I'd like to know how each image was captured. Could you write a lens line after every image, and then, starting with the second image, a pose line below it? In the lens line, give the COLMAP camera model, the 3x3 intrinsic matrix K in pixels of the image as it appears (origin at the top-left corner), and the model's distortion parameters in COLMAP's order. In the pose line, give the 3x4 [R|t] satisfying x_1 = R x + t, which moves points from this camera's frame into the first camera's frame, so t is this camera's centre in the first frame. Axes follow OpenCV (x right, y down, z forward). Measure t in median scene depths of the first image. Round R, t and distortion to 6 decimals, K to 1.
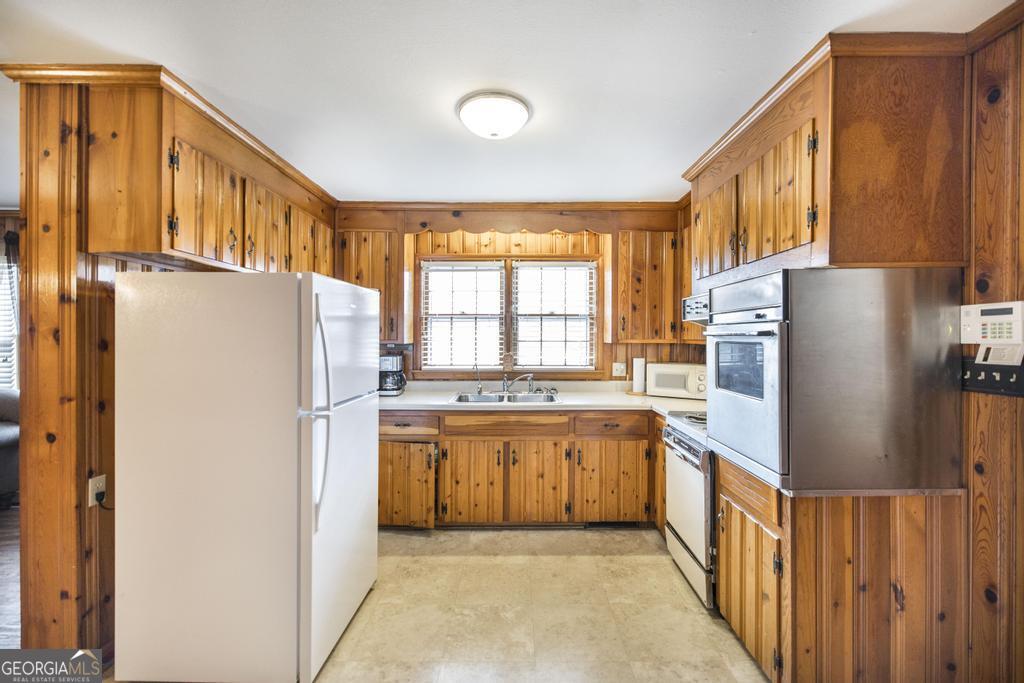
lens RADIAL K [[432.3, 0, 512.0], [0, 432.3, 341.5], [0, 0, 1]] dist [0.000733, 0.000219]
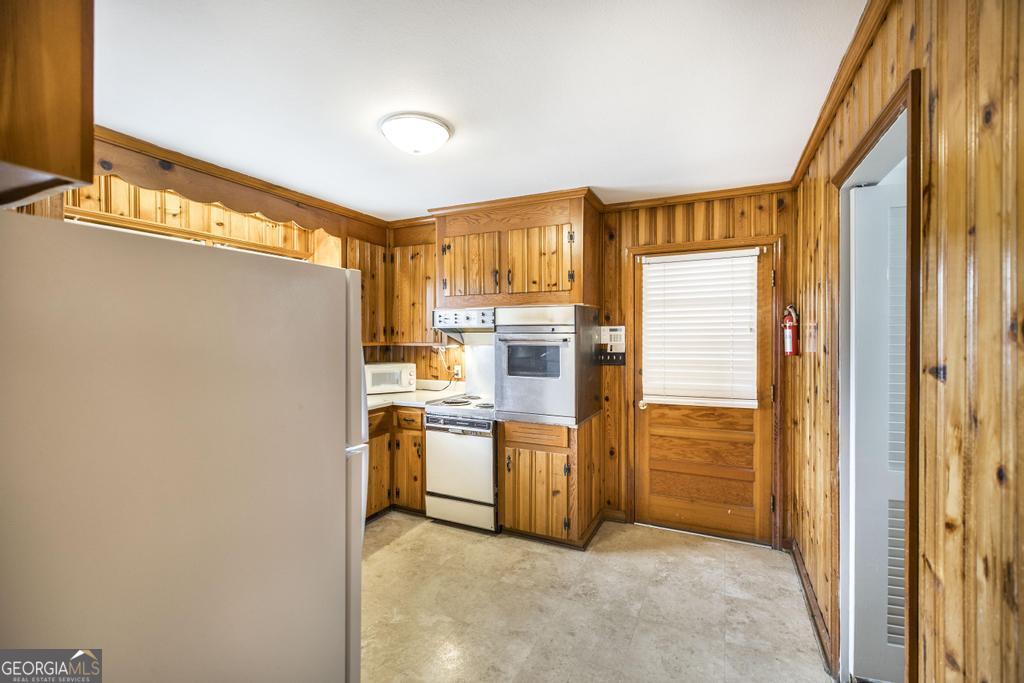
lens RADIAL K [[452.7, 0, 511.0], [0, 452.7, 338.3], [0, 0, 1]] dist [-0.000575, -0.000077]
pose [[0.418933, -0.011357, 0.907946, -0.732070], [0.010711, 0.999914, 0.007565, -0.026016], [-0.907954, 0.006556, 0.419019, 0.264529]]
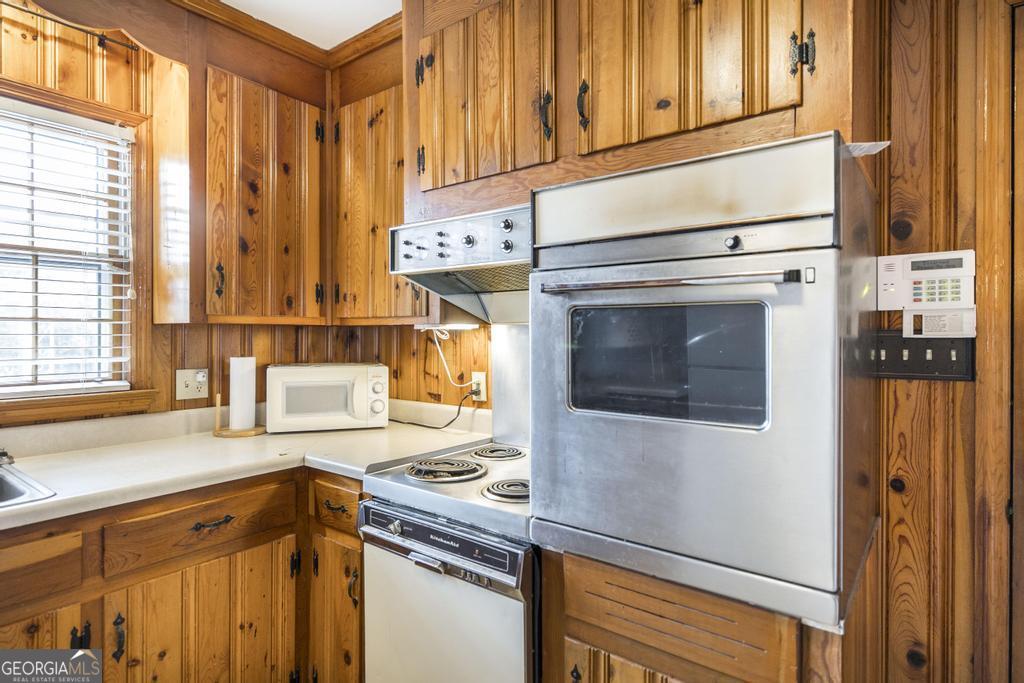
lens RADIAL K [[547.4, 0, 512.5], [0, 547.4, 336.0], [0, 0, 1]] dist [0.001584, -0.000902]
pose [[0.596973, -0.004549, 0.802248, -0.015793], [0.007584, 0.999971, 0.000027, 0.024312], [-0.802225, 0.006068, 0.596991, 0.555671]]
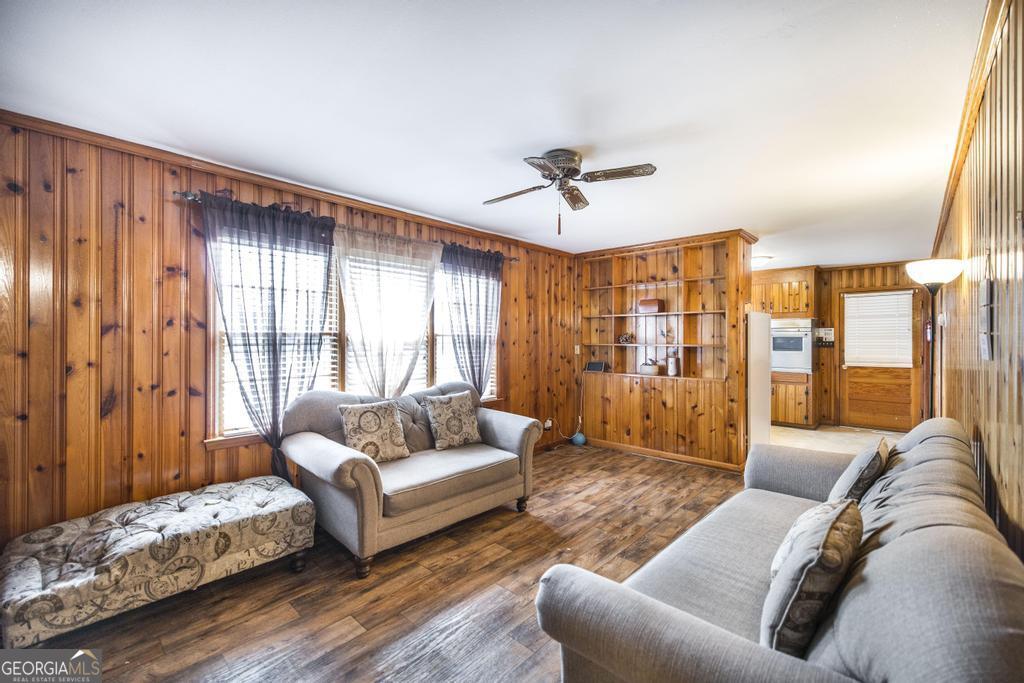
lens RADIAL K [[432.3, 0, 512.0], [0, 432.3, 341.5], [0, 0, 1]] dist [0.000733, 0.000219]
pose [[0.672342, -0.005035, 0.740223, -2.571388], [0.008163, 0.999966, -0.000612, 0.016972], [-0.740195, 0.006454, 0.672361, 0.206140]]
